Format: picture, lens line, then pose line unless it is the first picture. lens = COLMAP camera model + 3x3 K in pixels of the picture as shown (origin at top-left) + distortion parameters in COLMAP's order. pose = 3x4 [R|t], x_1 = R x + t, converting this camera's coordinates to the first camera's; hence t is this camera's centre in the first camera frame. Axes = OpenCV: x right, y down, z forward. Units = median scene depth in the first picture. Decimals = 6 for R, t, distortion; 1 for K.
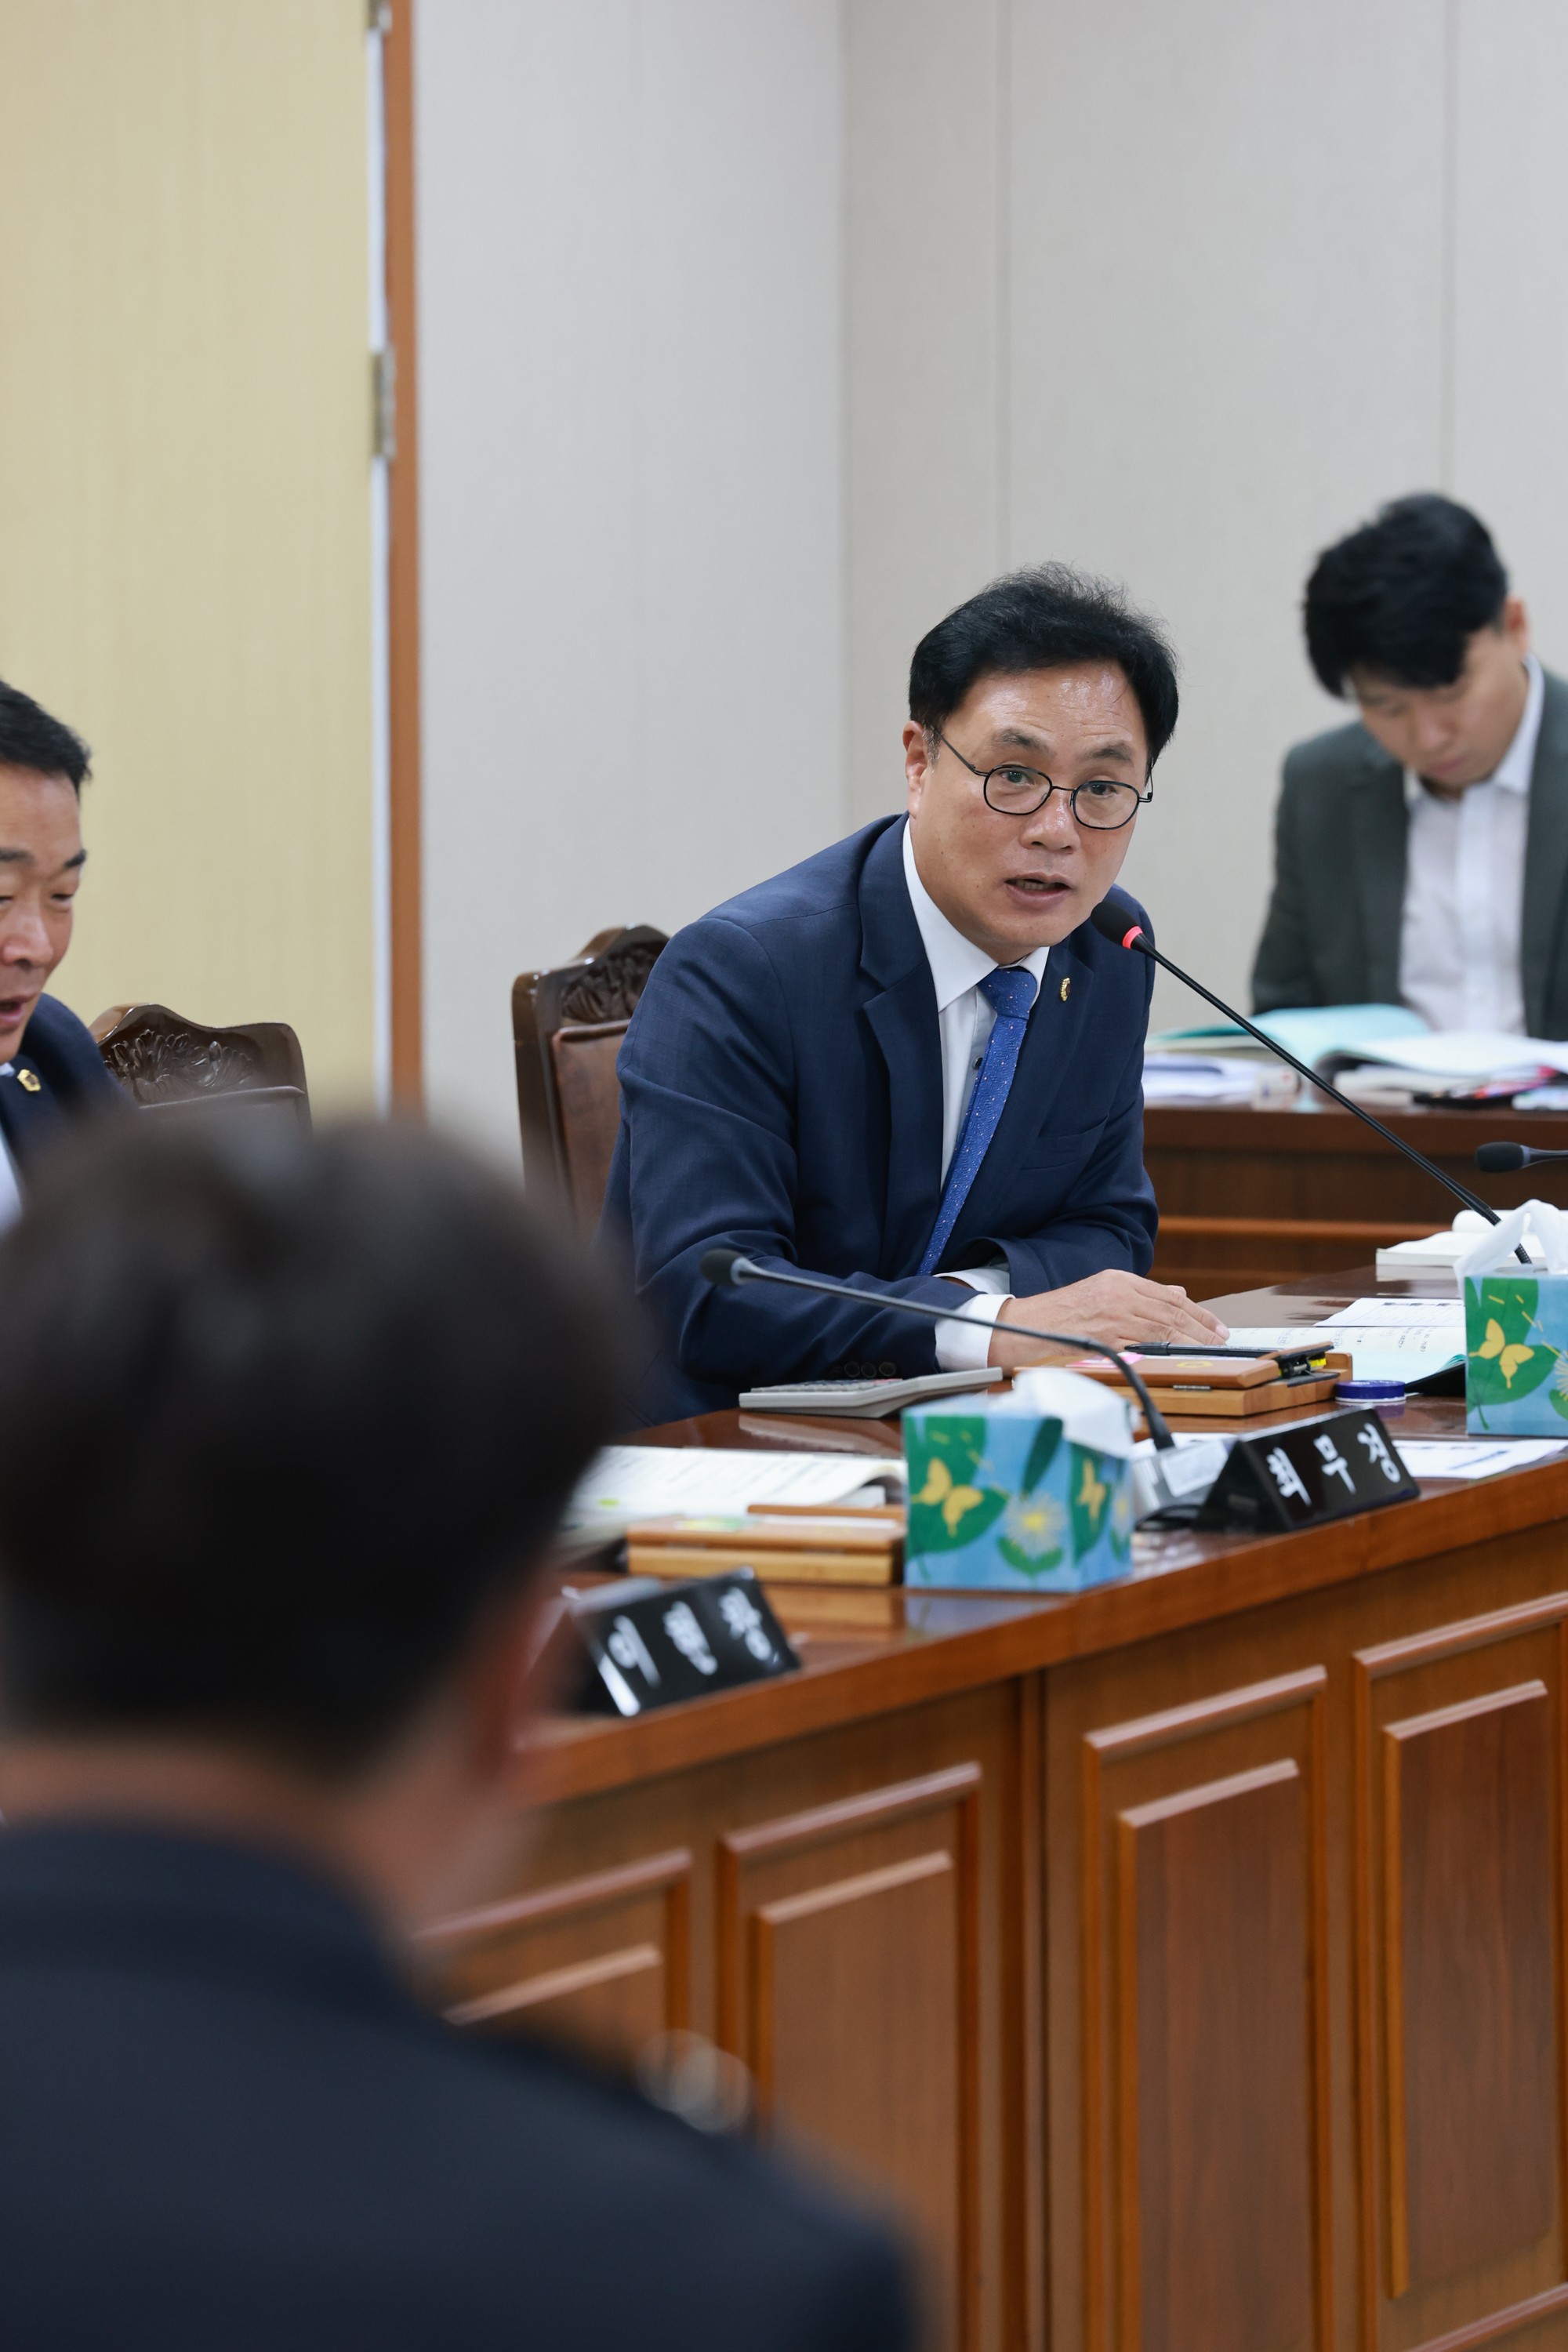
lens RADIAL K [[13583.1, 0, 907.3], [0, 13583.1, 1288.7], [0, 0, 1]] dist [1.846455, 0.000000]
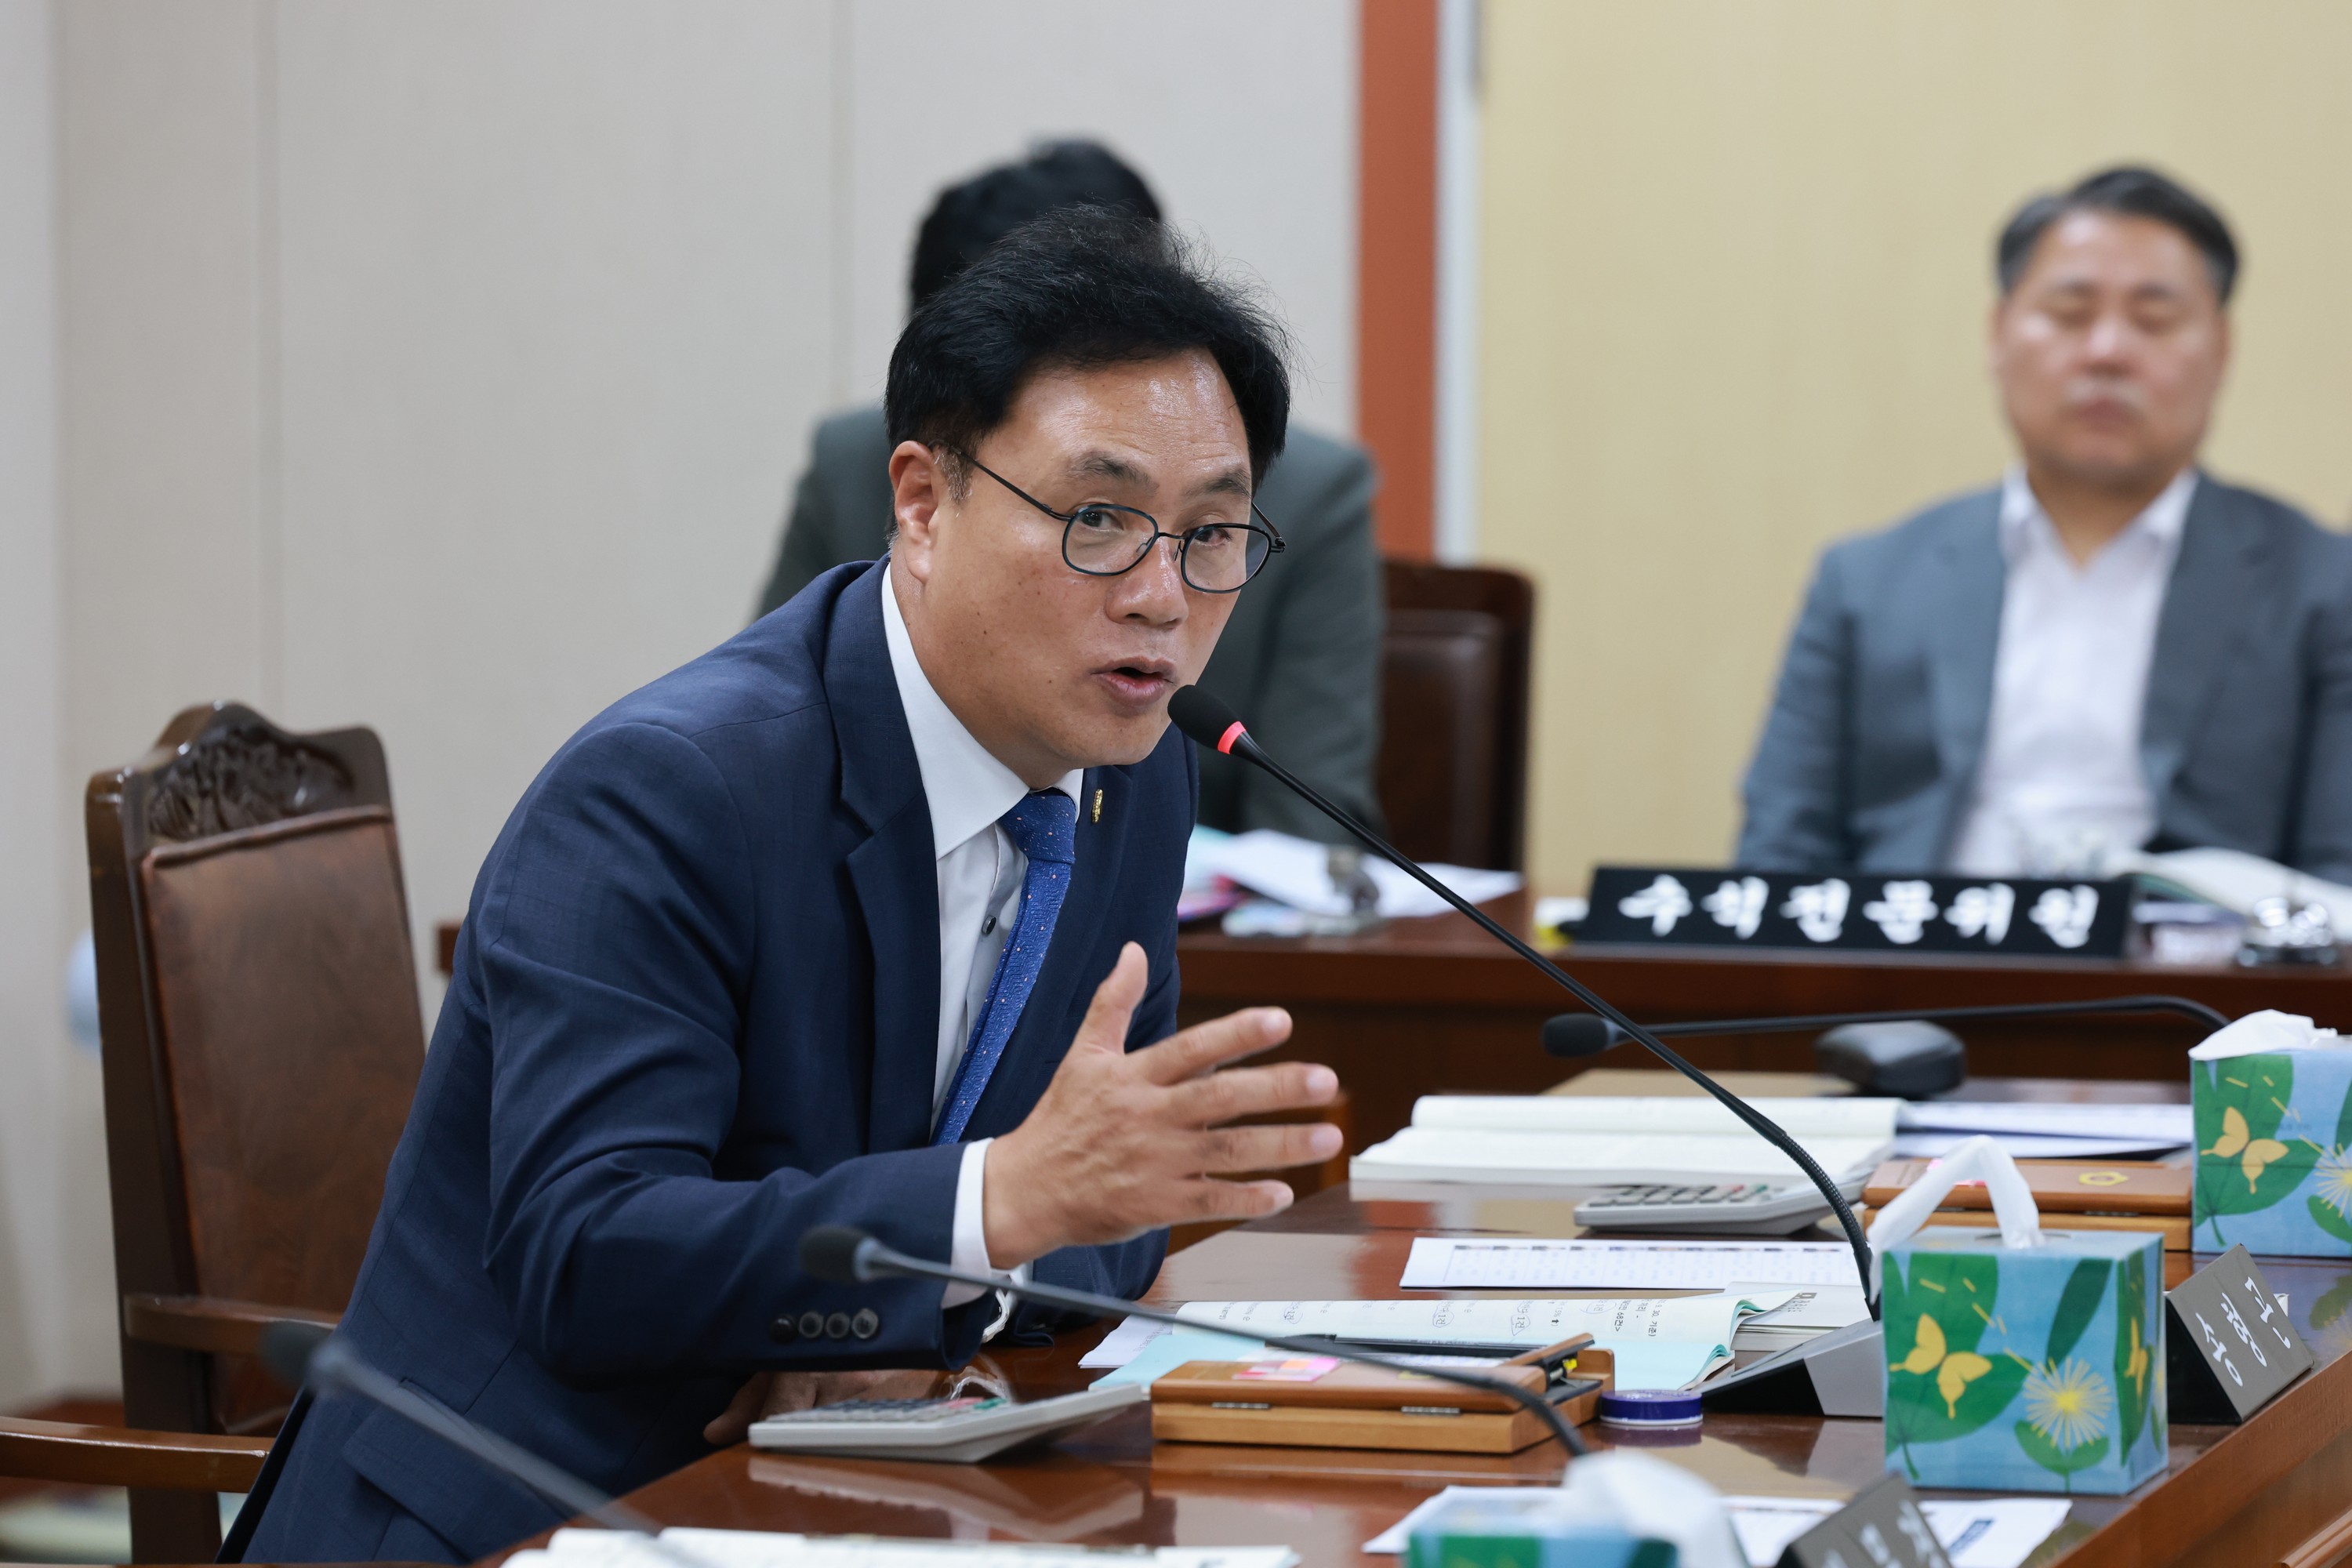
lens RADIAL K [[13583.1, 0, 1153.7], [0, 13583.1, 792.0], [0, 0, 1]] dist [1.846455, 0.000000]
pose [[0.990118, -0.005179, 0.140139, -0.086986], [0.006999, 0.999897, -0.012495, -0.014889], [-0.140060, 0.013352, 0.990053, 0.305835]]
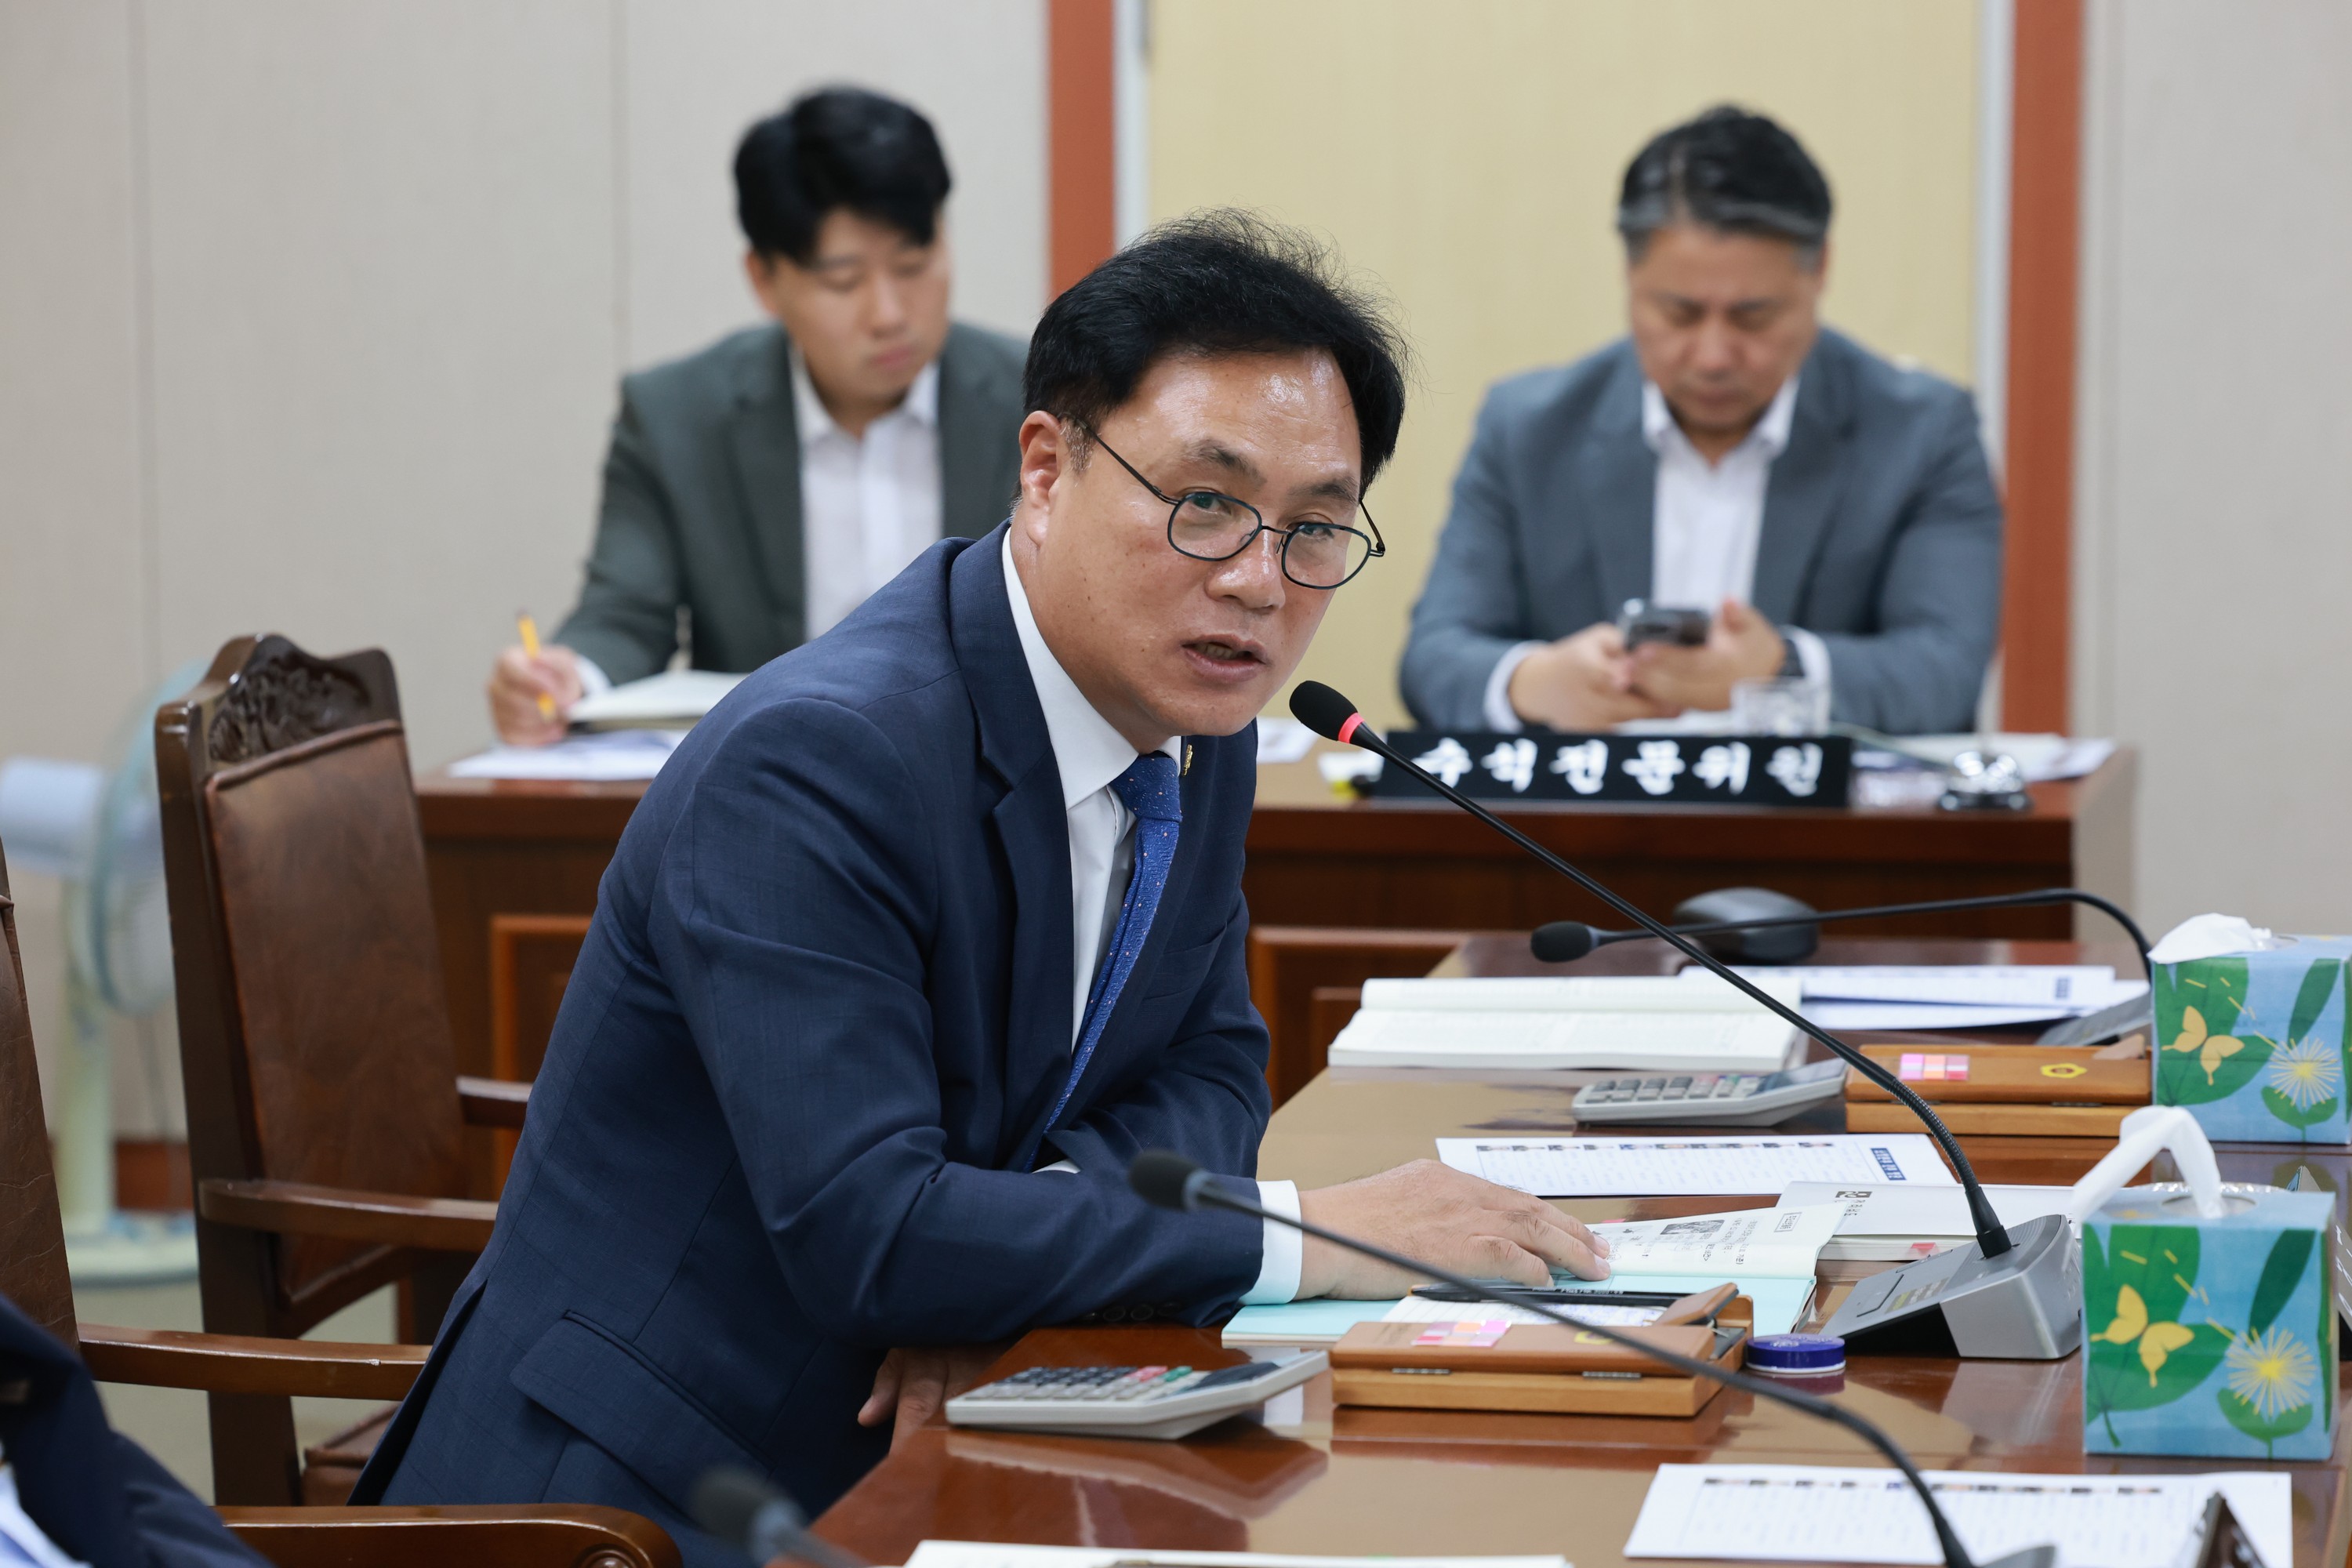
lens RADIAL K [[9236.8, 0, 1174.9], [0, 9236.8, 789.3], [0, 0, 1]] dist [0.540379, 0.000000]
pose [[0.977745, -0.026694, 0.208091, -0.097637], [0.023431, 0.999561, 0.018127, -0.031213], [-0.208484, -0.012848, 0.977941, 0.515500]]
